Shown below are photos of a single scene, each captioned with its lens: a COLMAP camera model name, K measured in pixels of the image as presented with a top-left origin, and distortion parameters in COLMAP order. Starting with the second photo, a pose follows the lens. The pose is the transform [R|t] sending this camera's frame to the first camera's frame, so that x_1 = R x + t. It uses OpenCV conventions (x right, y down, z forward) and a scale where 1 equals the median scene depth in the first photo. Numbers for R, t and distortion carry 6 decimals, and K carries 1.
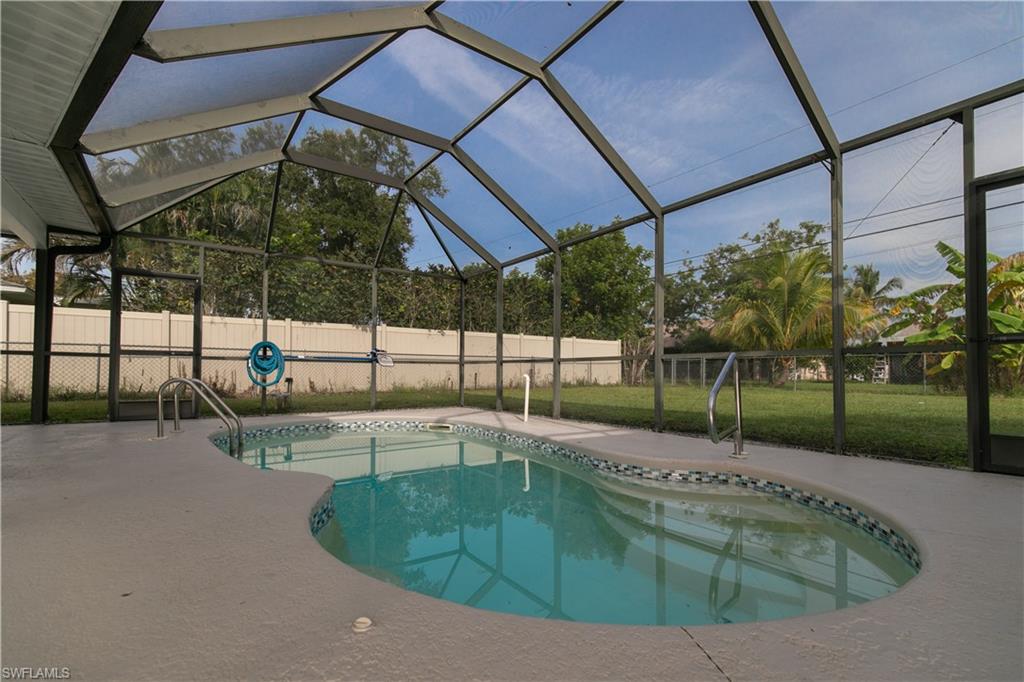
lens RADIAL K [[473.4, 0, 472.5], [0, 473.4, 357.0], [0, 0, 1]] dist [0.006129, 0.000686]
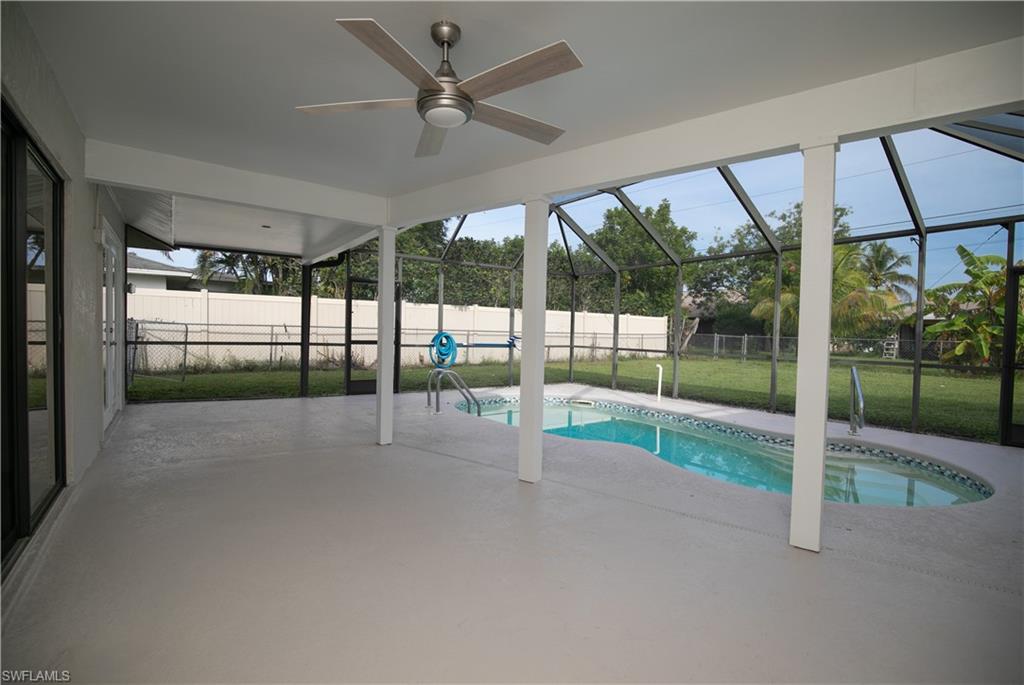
lens RADIAL K [[473.4, 0, 511.9], [0, 473.4, 341.3], [0, 0, 1]] dist [0.006129, 0.000686]
pose [[0.998749, 0.019695, 0.045970, -0.169614], [-0.021760, 0.998756, 0.044865, -0.036785], [-0.045029, -0.045809, 0.997935, -0.129818]]
